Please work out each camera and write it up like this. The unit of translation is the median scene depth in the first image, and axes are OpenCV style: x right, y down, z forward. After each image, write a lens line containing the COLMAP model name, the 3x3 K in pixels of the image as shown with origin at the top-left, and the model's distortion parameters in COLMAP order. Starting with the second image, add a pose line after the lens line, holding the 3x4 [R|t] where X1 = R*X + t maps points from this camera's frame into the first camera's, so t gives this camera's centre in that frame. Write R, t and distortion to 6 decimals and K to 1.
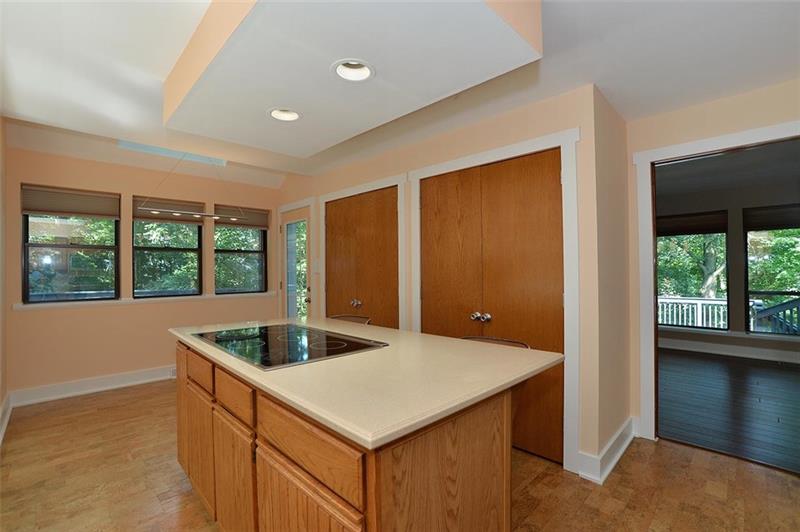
lens RADIAL K [[352.2, 0, 400.0], [0, 352.2, 266.0], [0, 0, 1]] dist [0.000242, 0.000015]
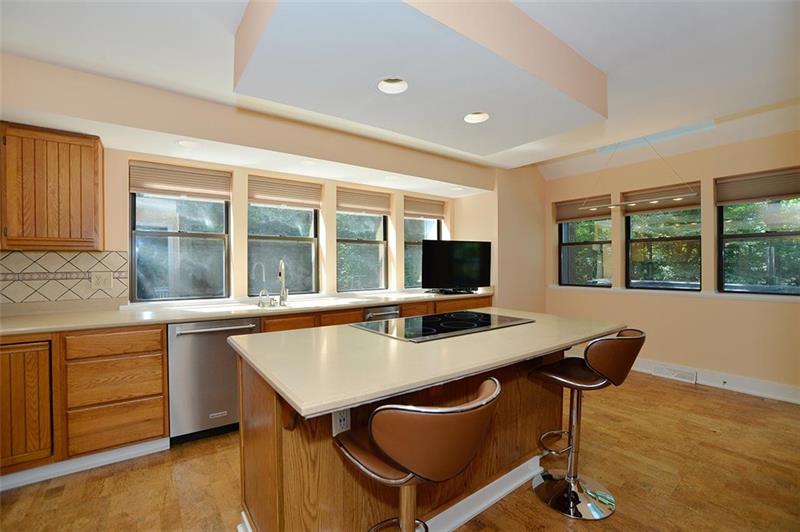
lens RADIAL K [[358.3, 0, 400.0], [0, 358.3, 266.0], [0, 0, 1]] dist [-0.001070, -0.000018]
pose [[-0.162622, 0.013722, -0.986593, 0.489342], [0.013618, 0.999839, 0.011661, 0.000935], [0.986595, -0.011539, -0.162782, 0.594360]]
